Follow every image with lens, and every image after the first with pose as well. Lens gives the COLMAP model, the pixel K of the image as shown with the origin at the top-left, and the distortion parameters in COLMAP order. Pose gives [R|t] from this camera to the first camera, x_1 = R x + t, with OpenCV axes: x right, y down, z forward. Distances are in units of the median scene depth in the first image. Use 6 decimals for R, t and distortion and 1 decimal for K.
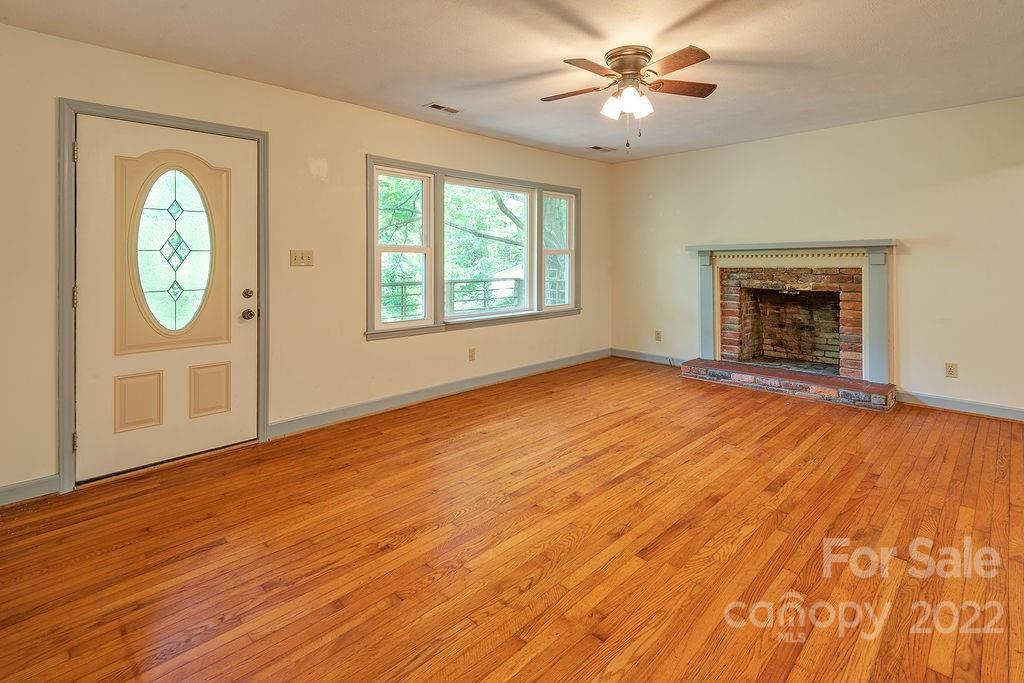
lens RADIAL K [[494.9, 0, 510.3], [0, 494.9, 251.2], [0, 0, 1]] dist [0.004601, -0.000627]
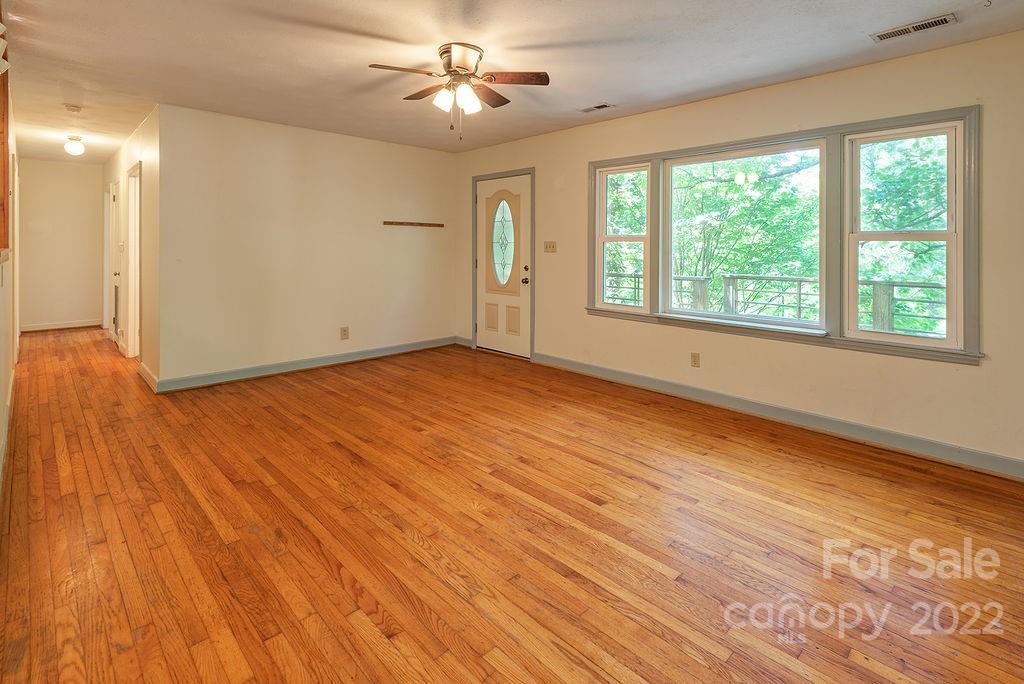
lens RADIAL K [[496.7, 0, 517.4], [0, 496.7, 247.2], [0, 0, 1]] dist [0.032531, -0.019619]
pose [[-0.009623, 0.002270, -0.999951, 1.116050], [0.008193, 0.999964, 0.002191, 0.012444], [0.999920, -0.008172, -0.009642, 0.987138]]
